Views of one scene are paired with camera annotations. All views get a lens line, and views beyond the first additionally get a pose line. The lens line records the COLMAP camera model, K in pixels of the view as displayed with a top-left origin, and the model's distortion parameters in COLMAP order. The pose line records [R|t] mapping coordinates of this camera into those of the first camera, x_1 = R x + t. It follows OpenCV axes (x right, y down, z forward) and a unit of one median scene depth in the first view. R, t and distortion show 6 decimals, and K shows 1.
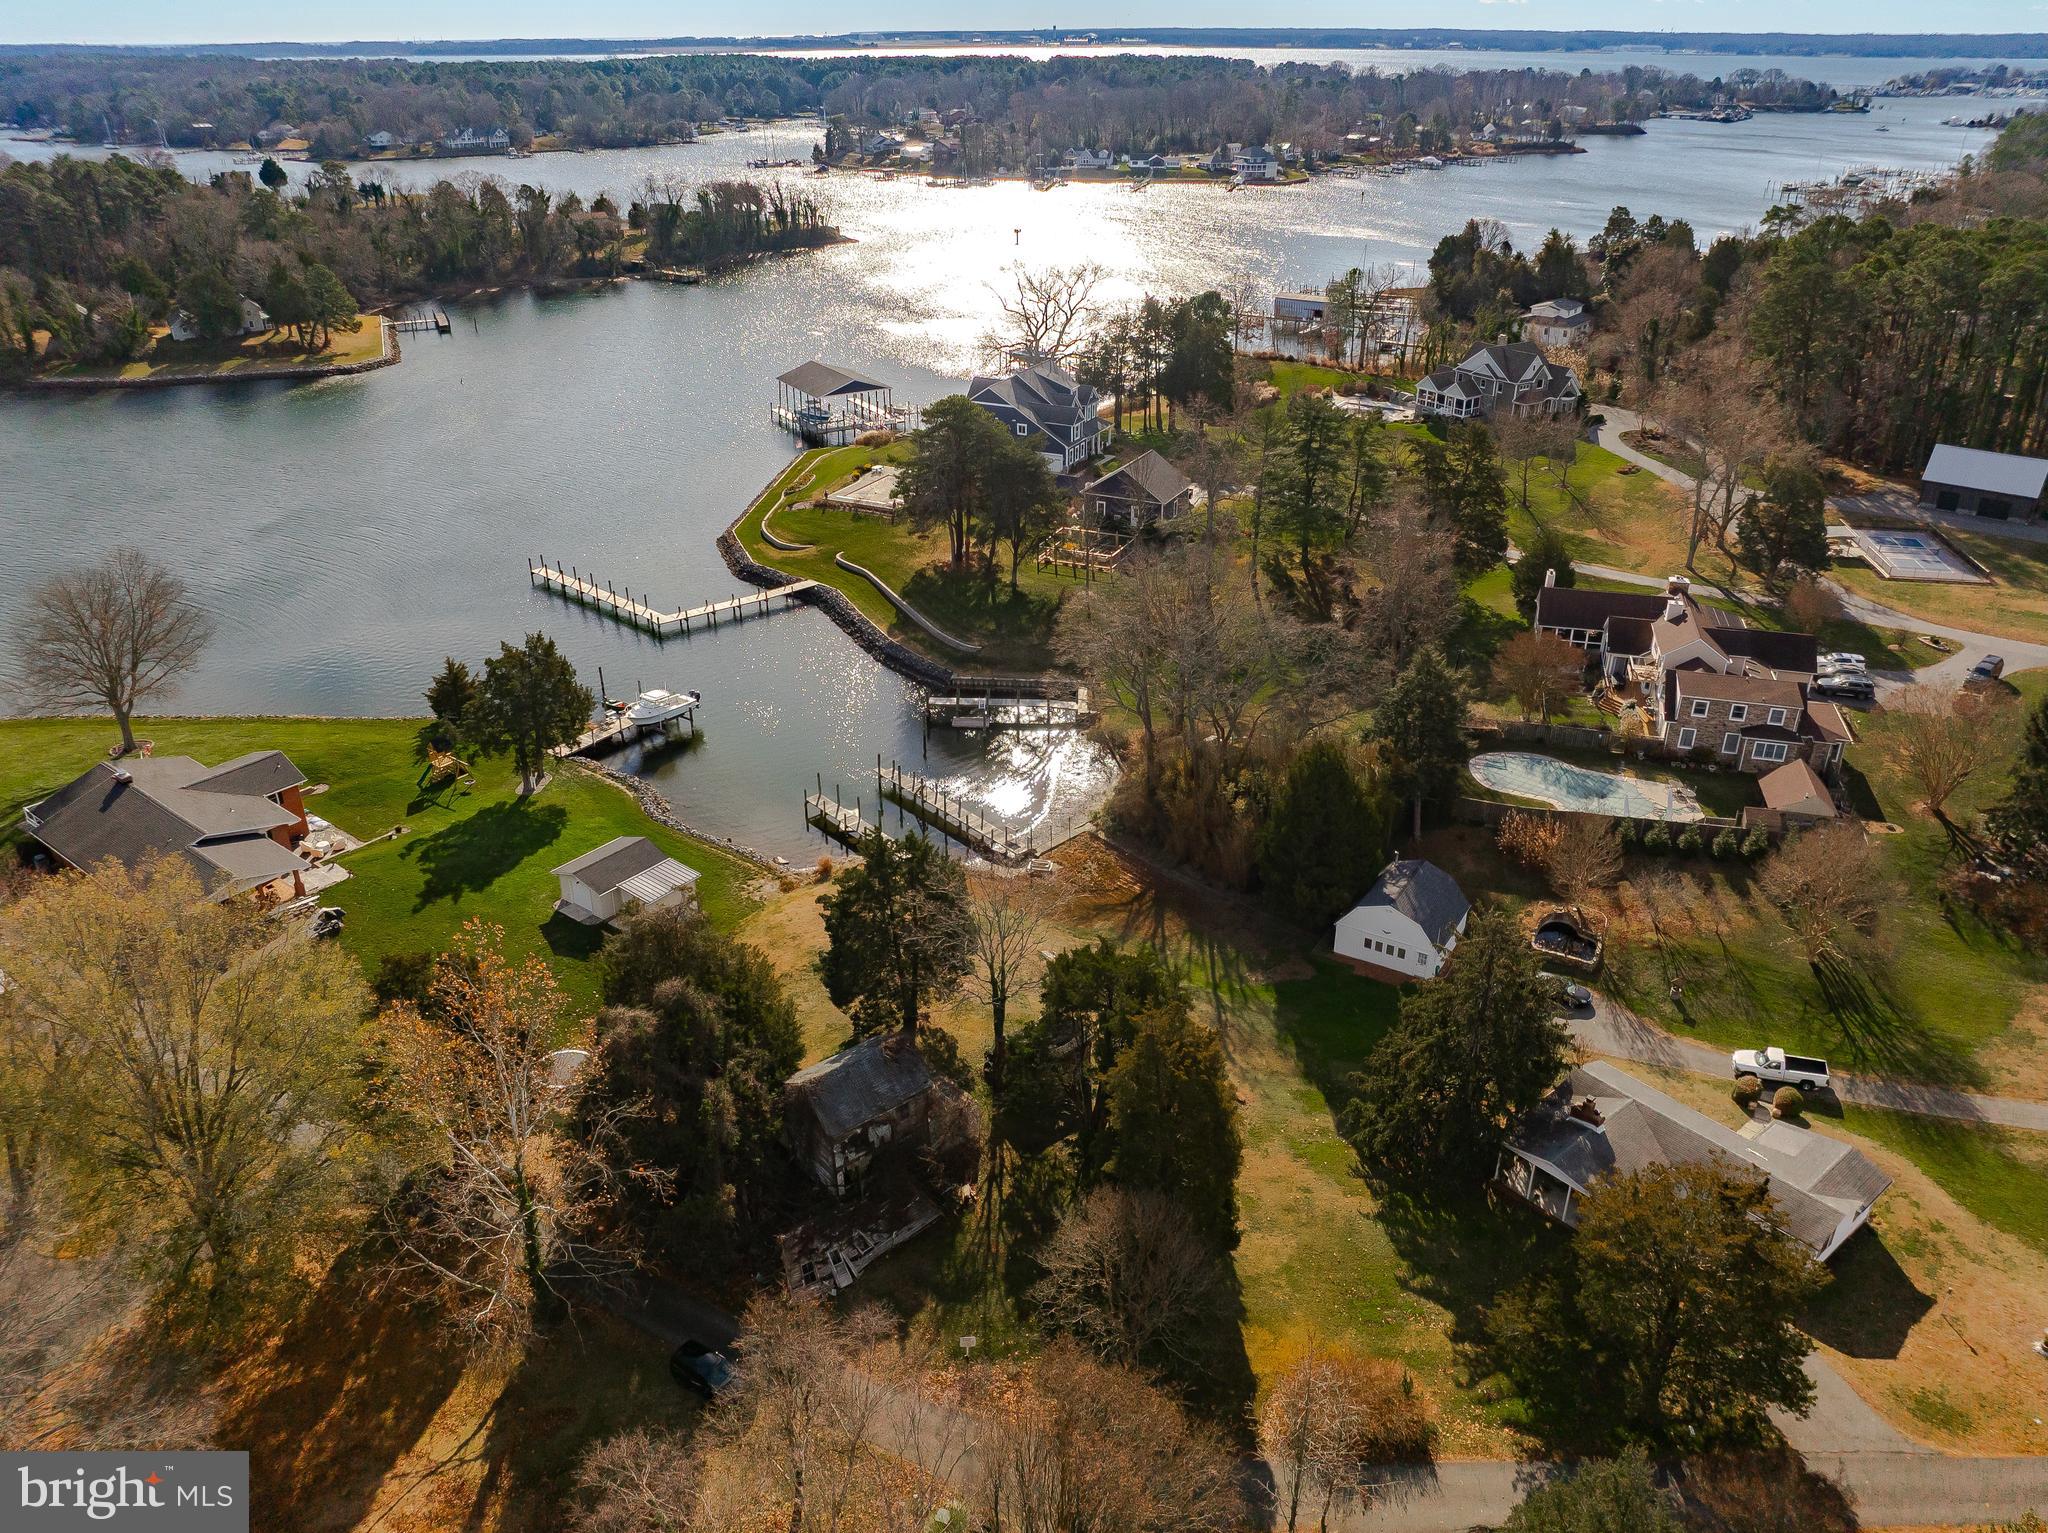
lens RADIAL K [[1461.0, 0, 1024.0], [0, 1461.0, 766.5], [0, 0, 1]] dist [-0.042520, 0.002586]
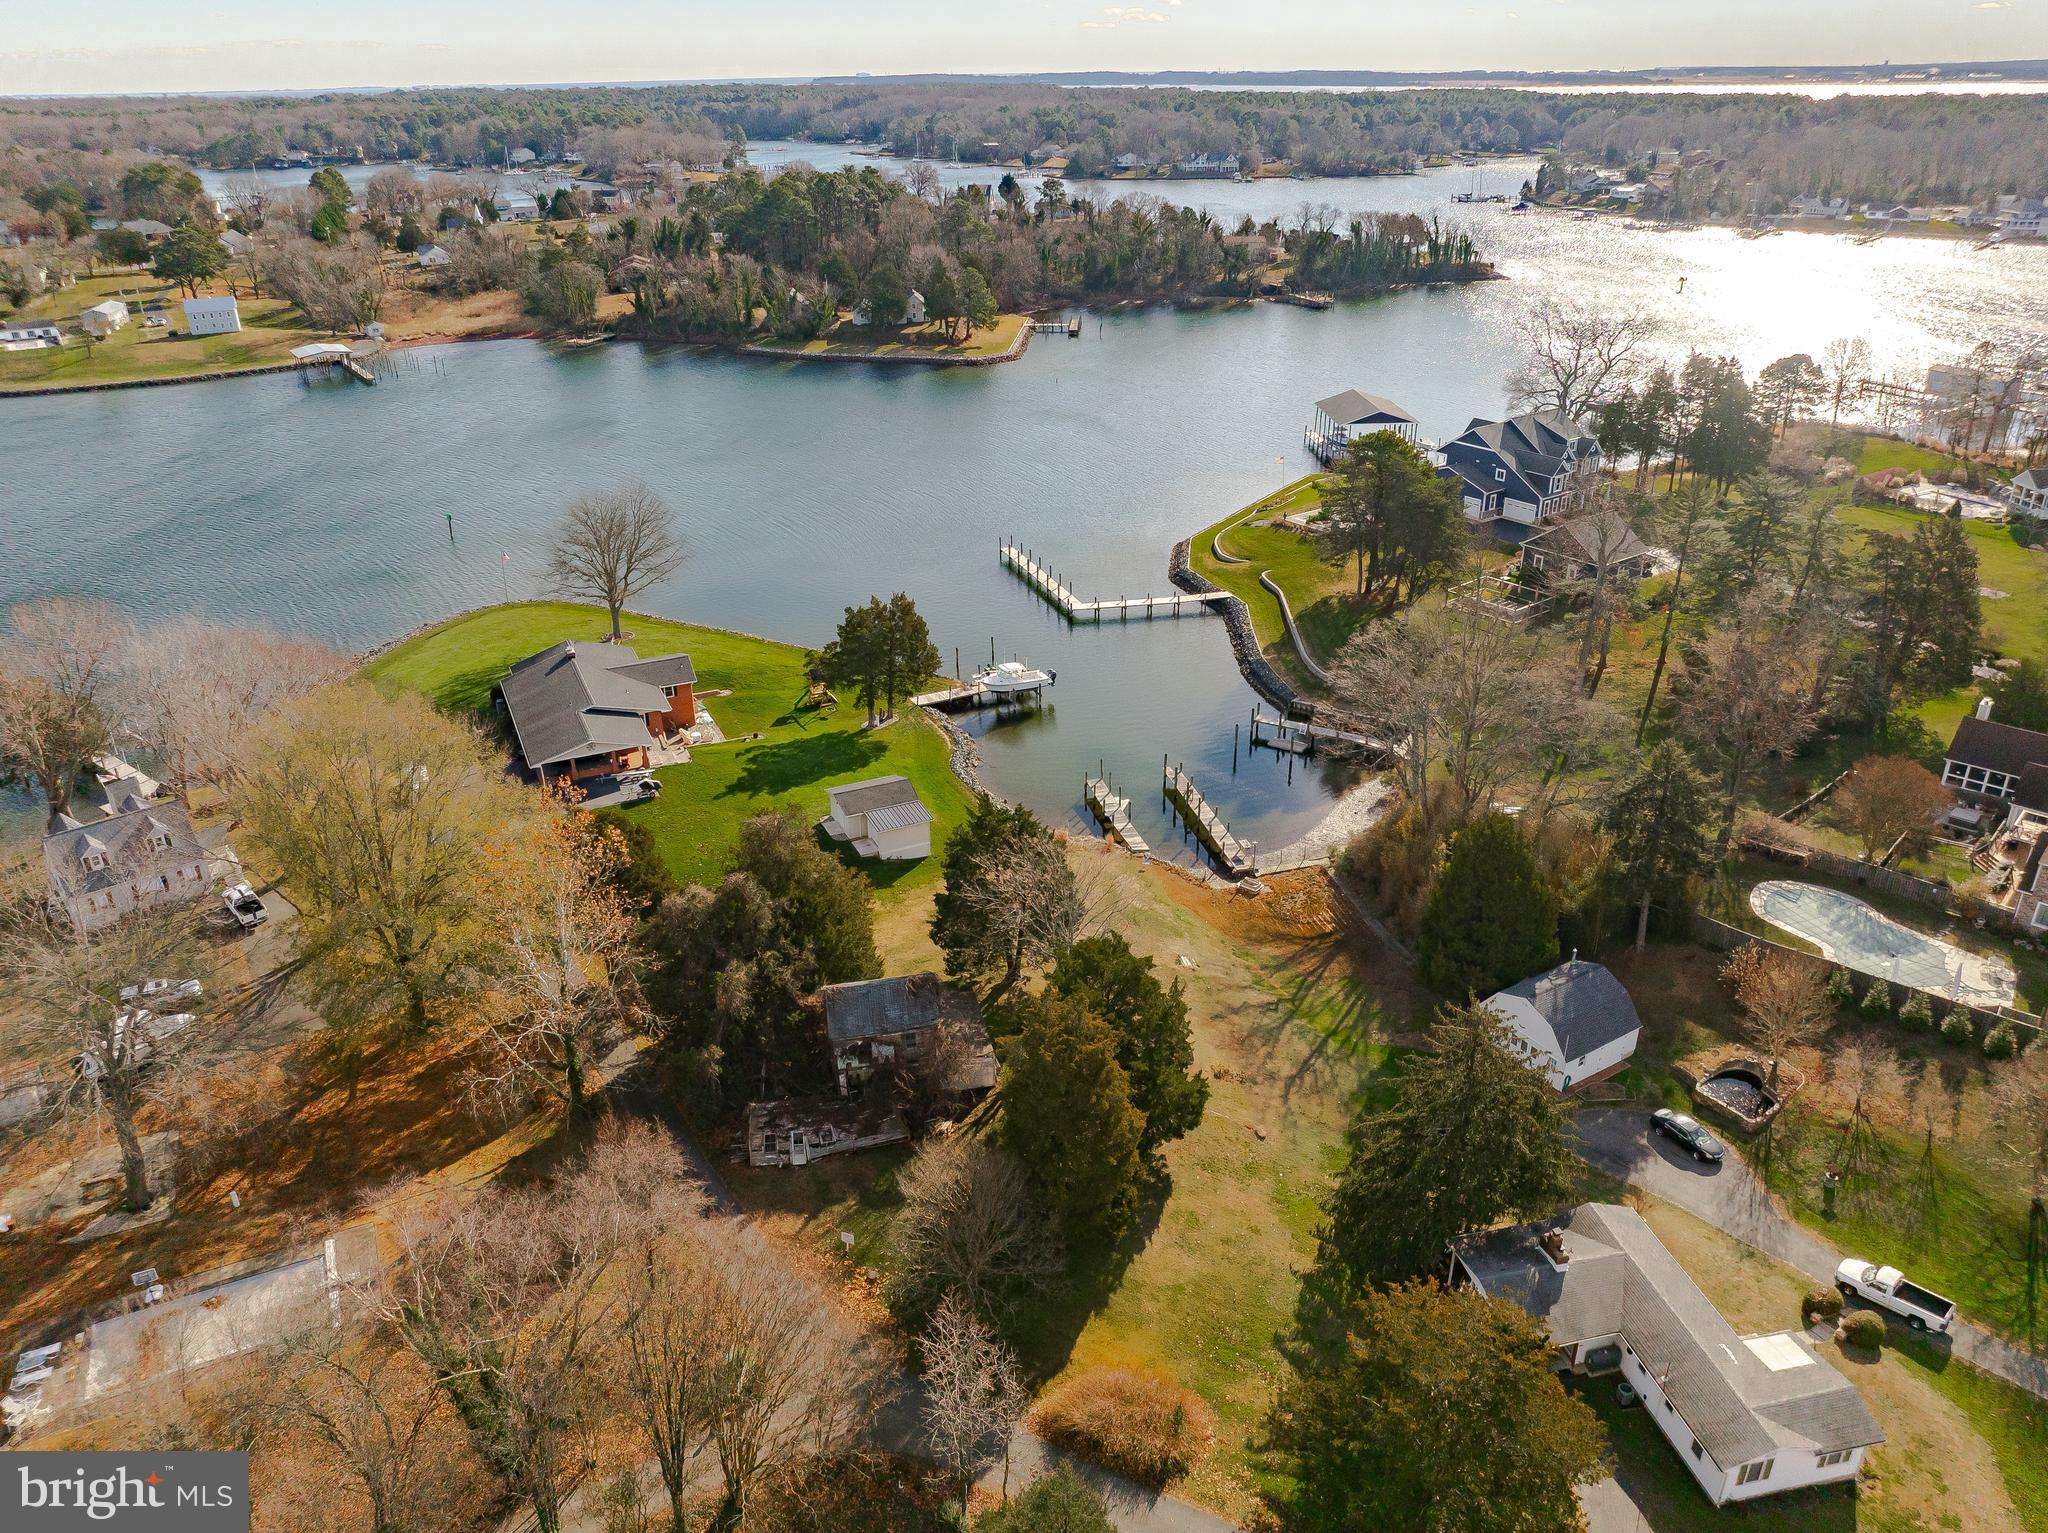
lens RADIAL K [[1433.7, 0, 1033.8], [0, 1433.7, 784.1], [0, 0, 1]] dist [-0.043489, 0.009717]
pose [[0.886930, 0.197988, -0.417320, 0.110394], [-0.198462, 0.979175, 0.042758, -0.005345], [0.417095, 0.044899, 0.907753, 0.009738]]
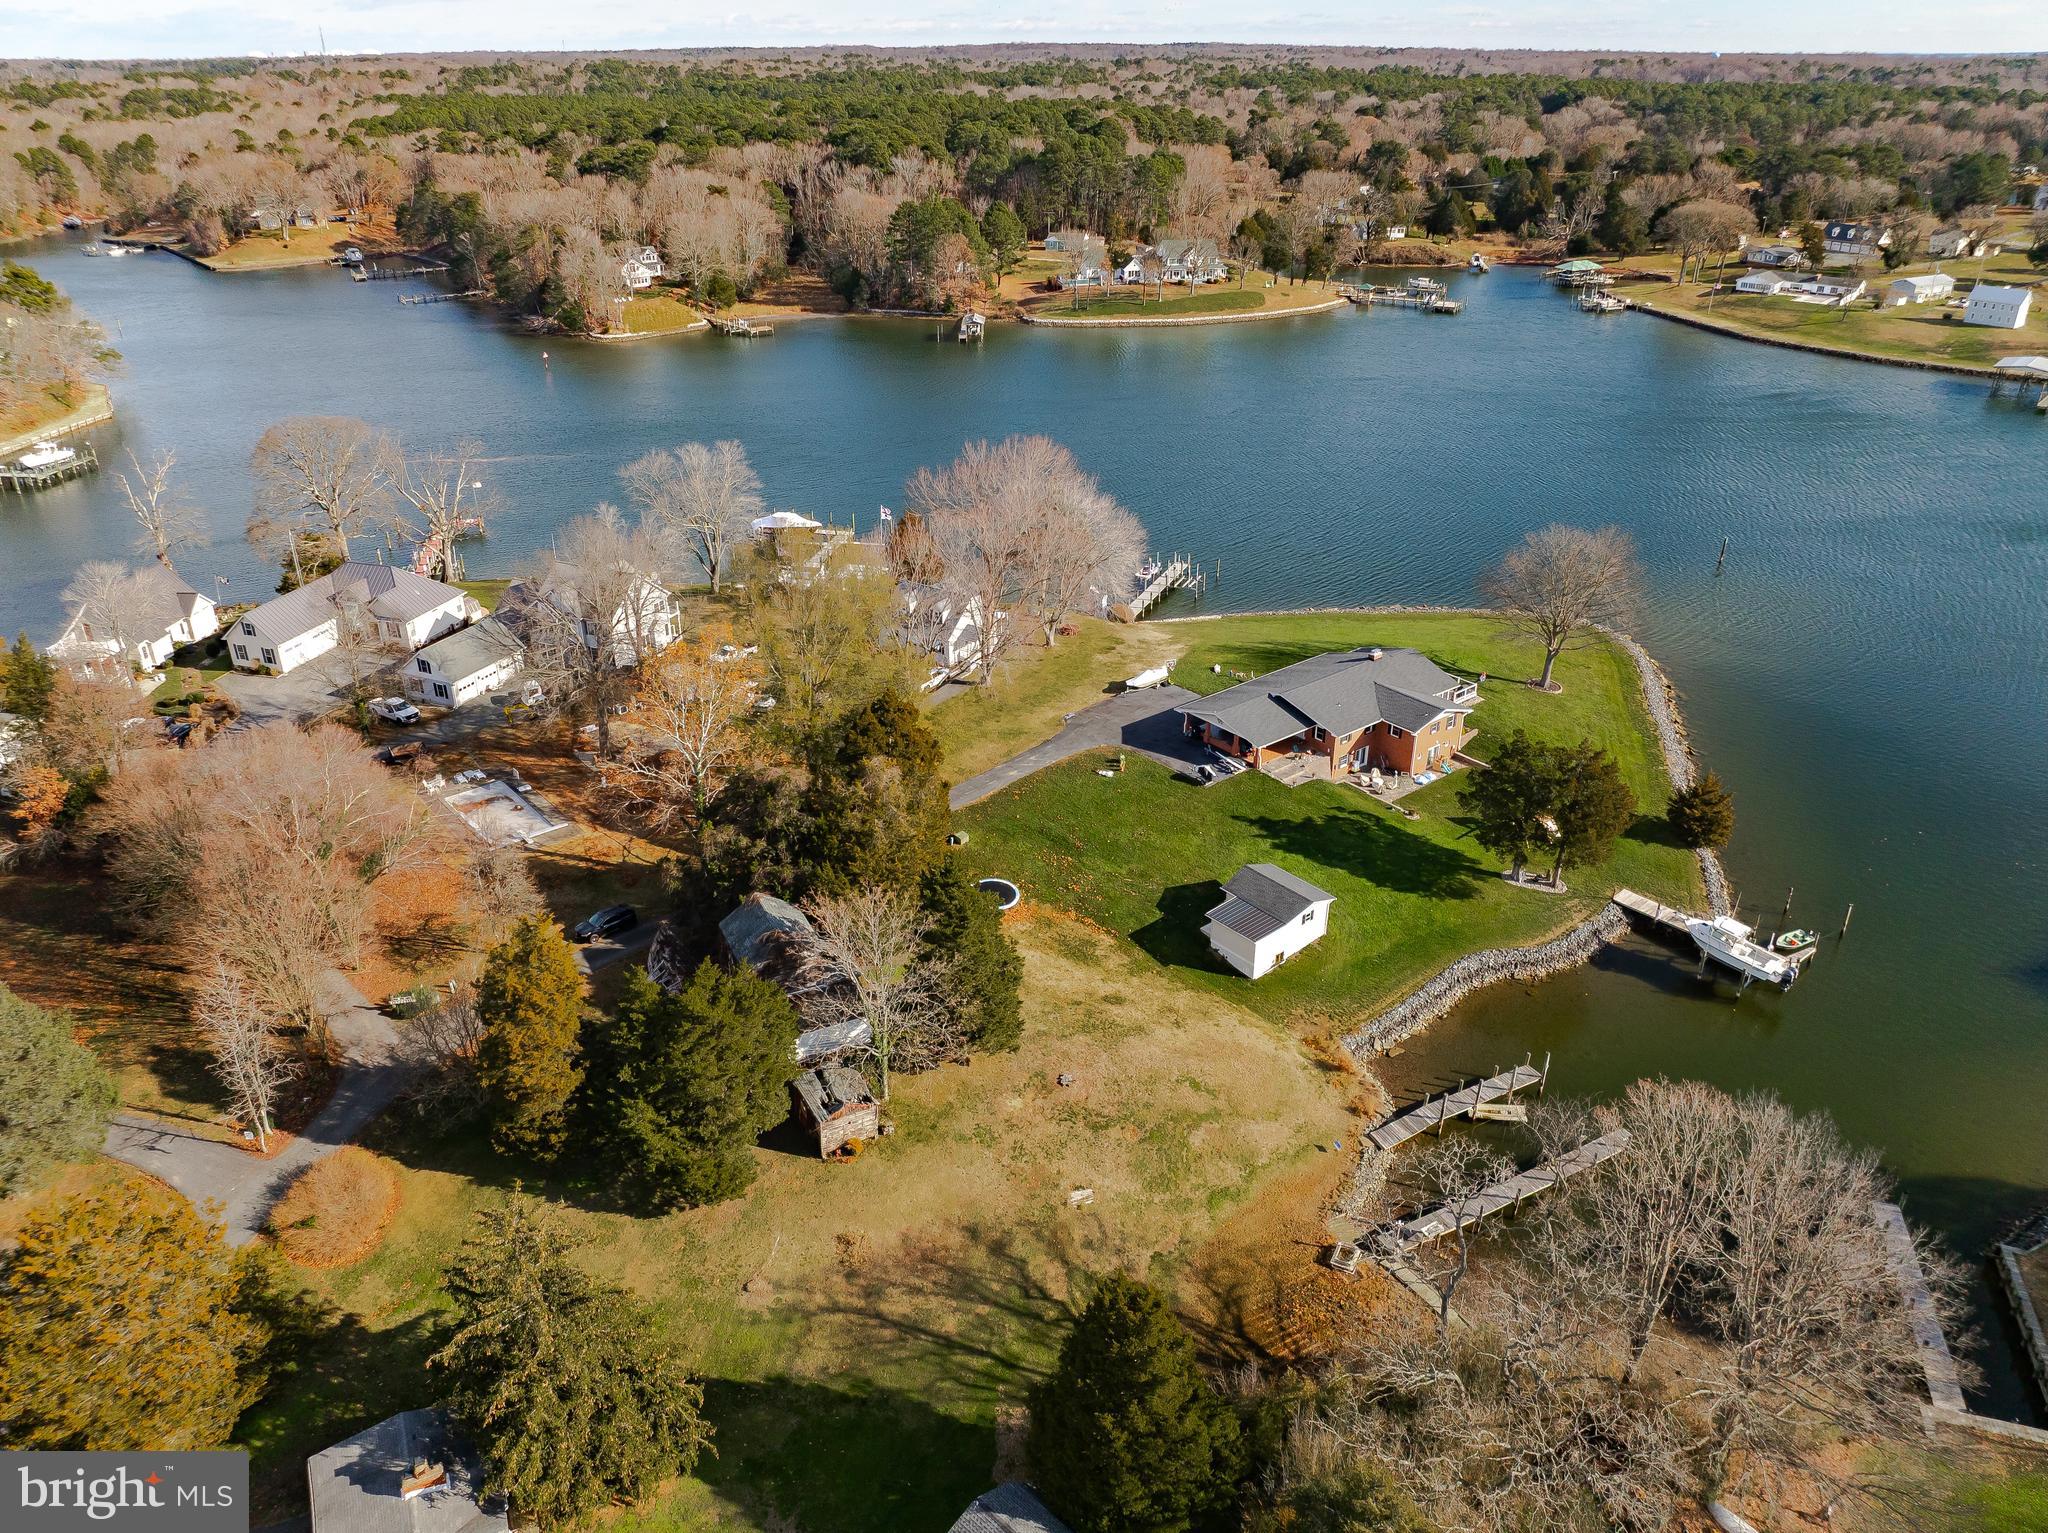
lens RADIAL K [[1433.7, 0, 1033.8], [0, 1433.7, 784.1], [0, 0, 1]] dist [-0.043489, 0.009717]
pose [[-0.232366, 0.448617, -0.862988, 0.214982], [-0.436527, 0.744789, 0.504711, -0.153957], [0.869166, 0.493996, 0.022770, 0.291189]]
